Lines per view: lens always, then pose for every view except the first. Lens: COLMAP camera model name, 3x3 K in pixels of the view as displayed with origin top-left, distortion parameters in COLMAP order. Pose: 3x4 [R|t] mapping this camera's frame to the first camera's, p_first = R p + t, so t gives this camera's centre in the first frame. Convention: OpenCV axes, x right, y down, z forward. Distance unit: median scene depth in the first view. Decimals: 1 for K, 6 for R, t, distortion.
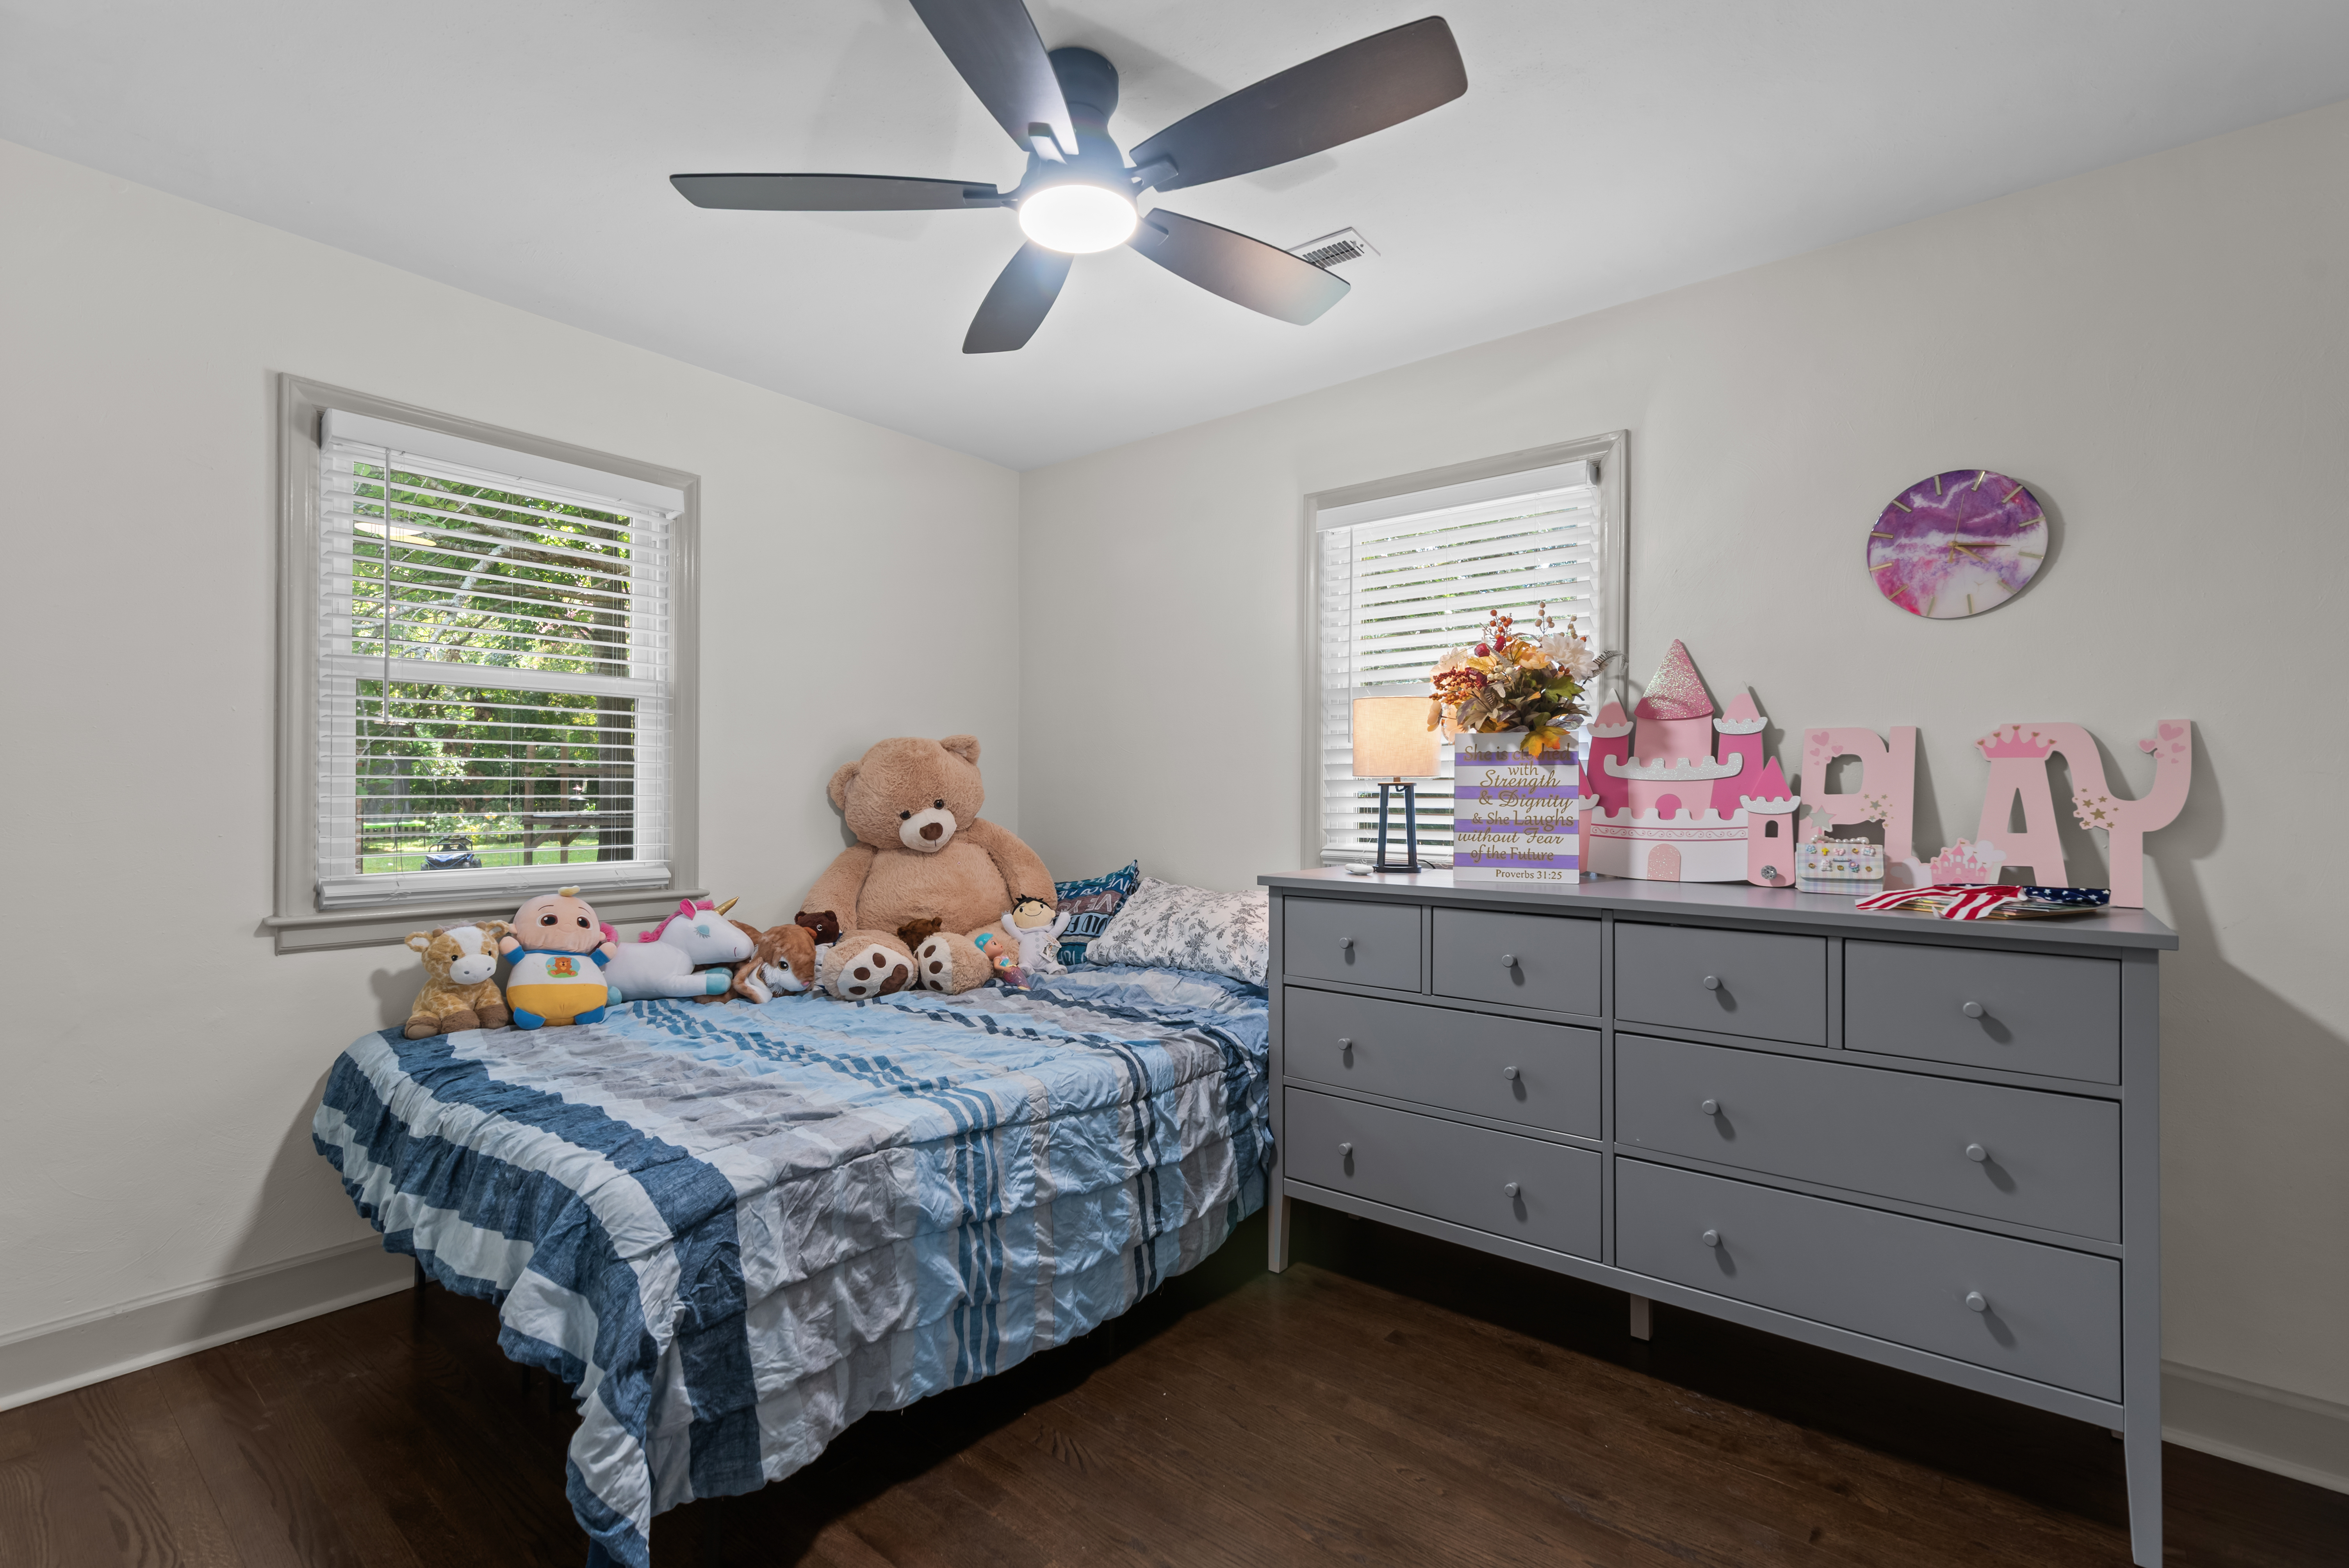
lens RADIAL K [[1065.0, 0, 1180.0], [0, 1065.0, 788.1], [0, 0, 1]] dist [-0.000884, 0.000570]
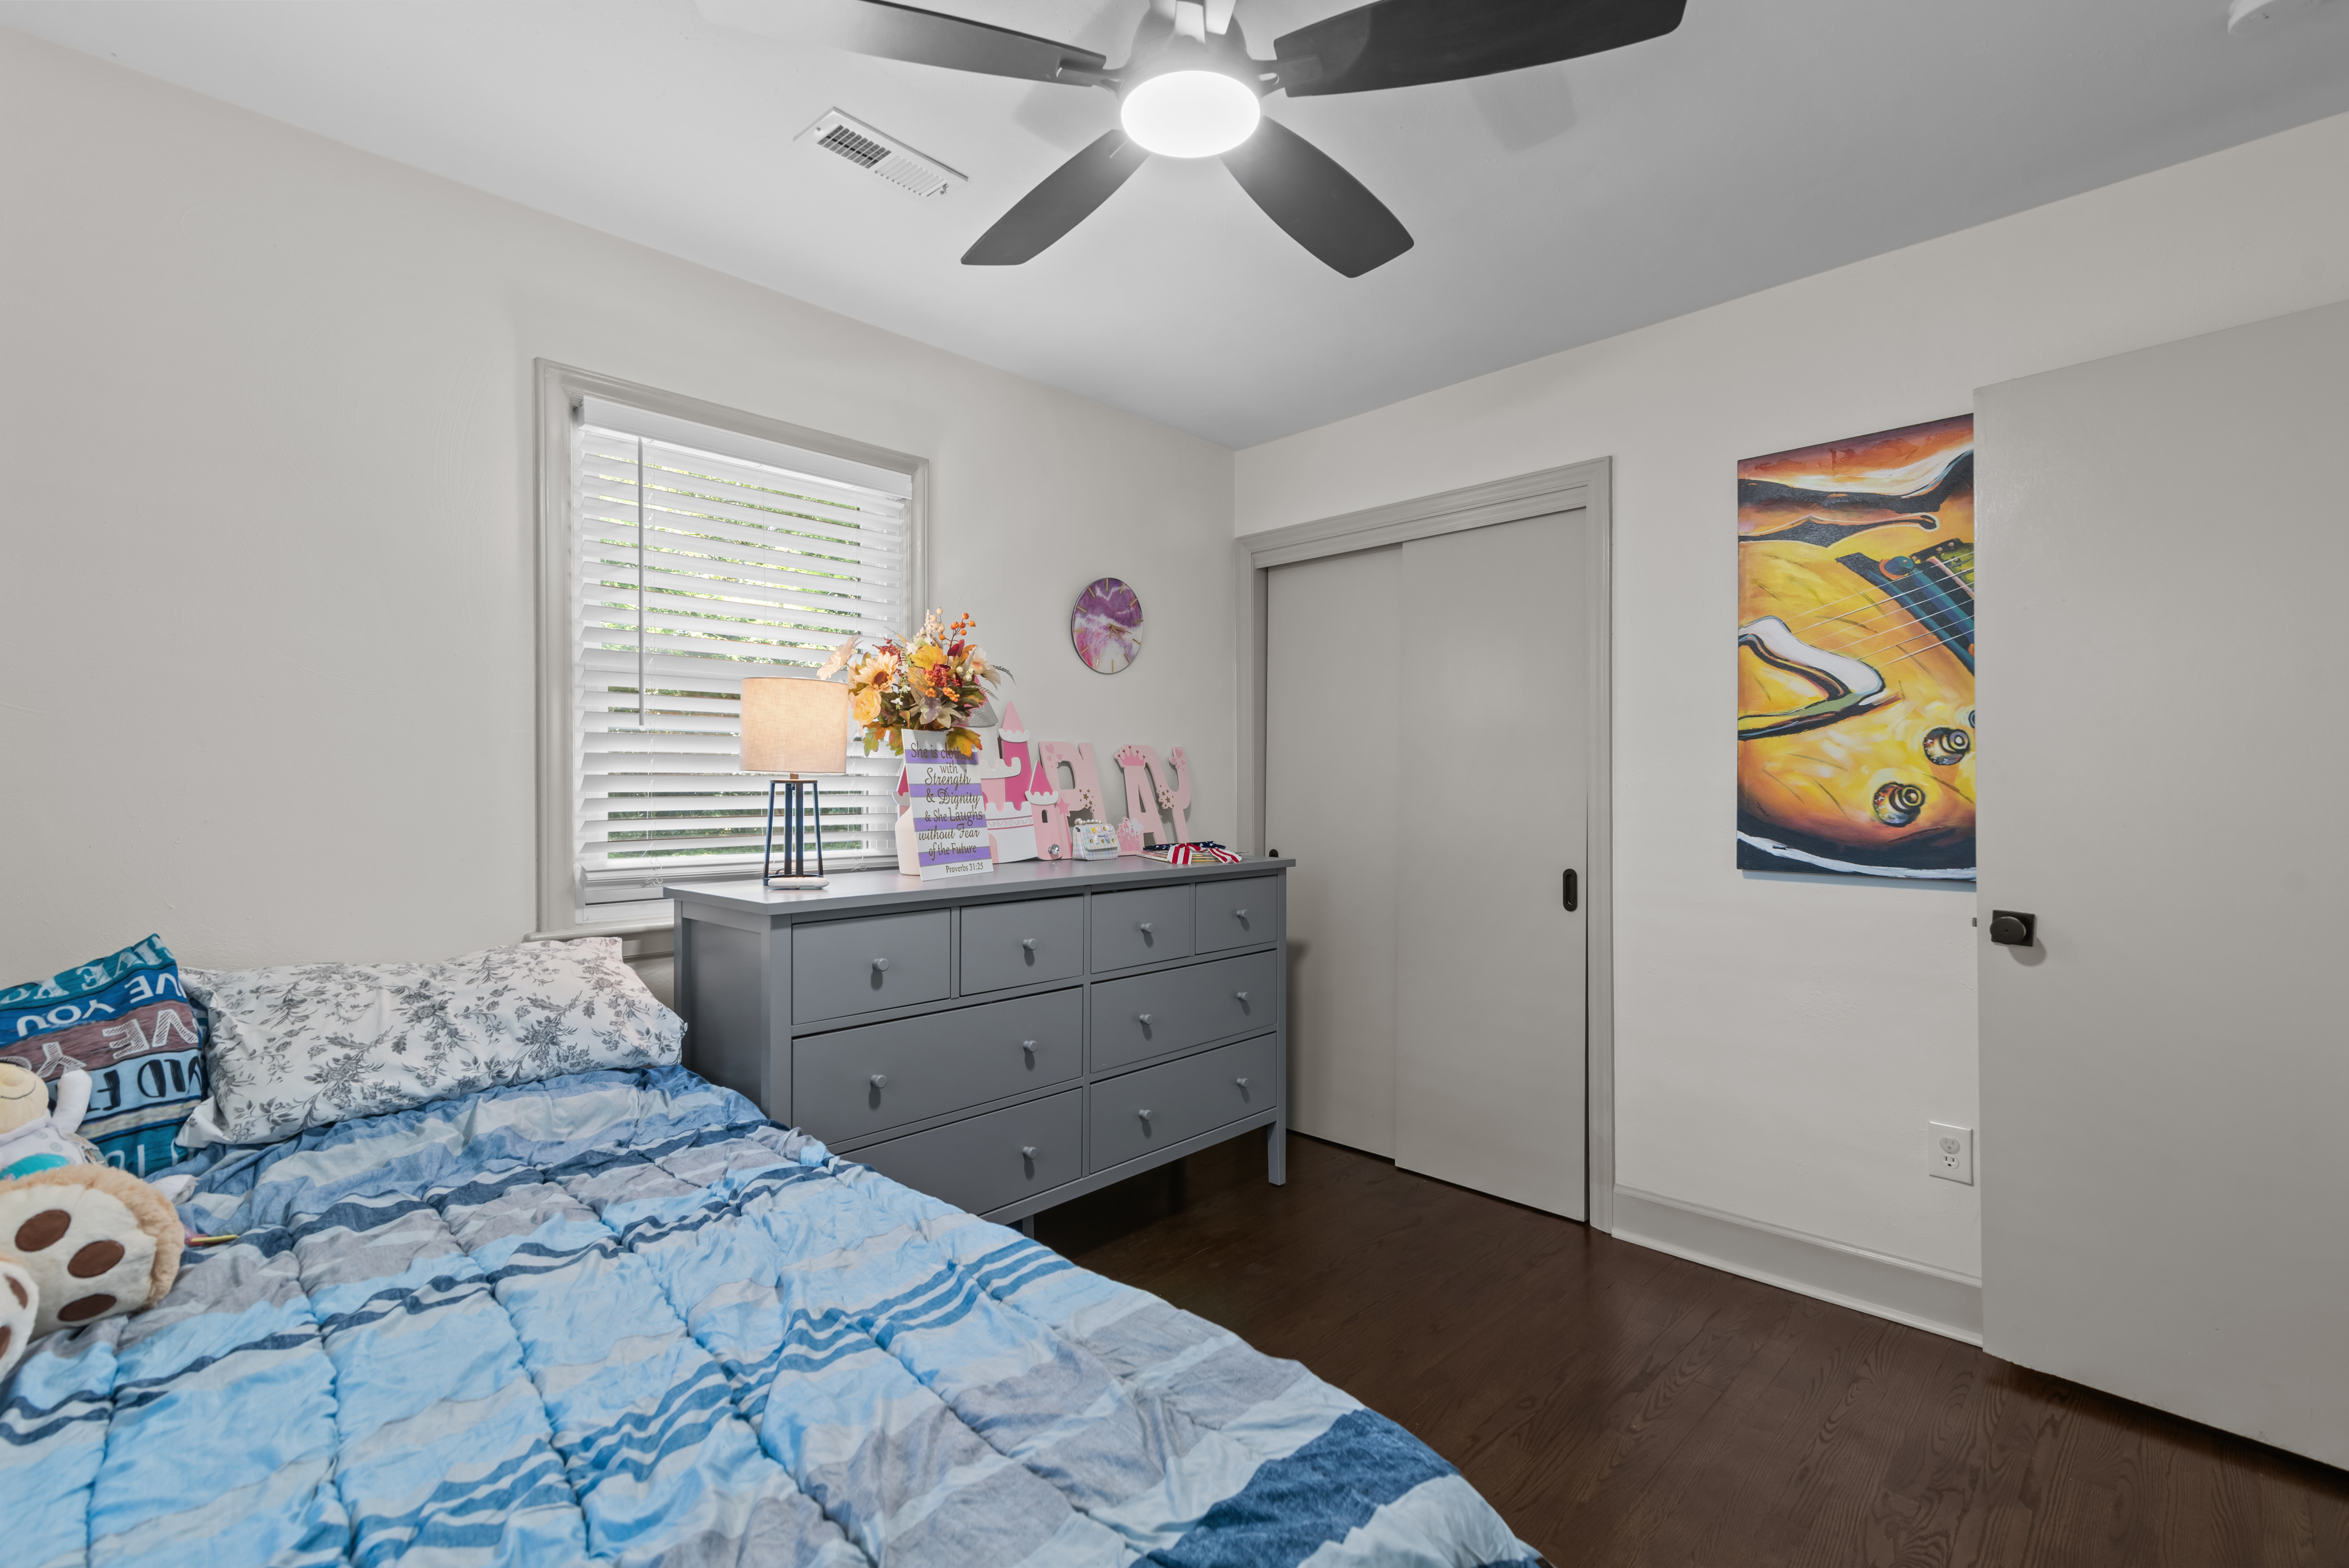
lens RADIAL K [[1065.0, 0, 1179.0], [0, 1065.0, 783.6], [0, 0, 1]] dist [-0.000884, 0.000570]
pose [[0.066537, -0.000986, 0.997783, -0.705426], [-0.002976, 0.999995, 0.001187, -0.003792], [-0.997780, -0.003049, 0.066534, 0.712817]]
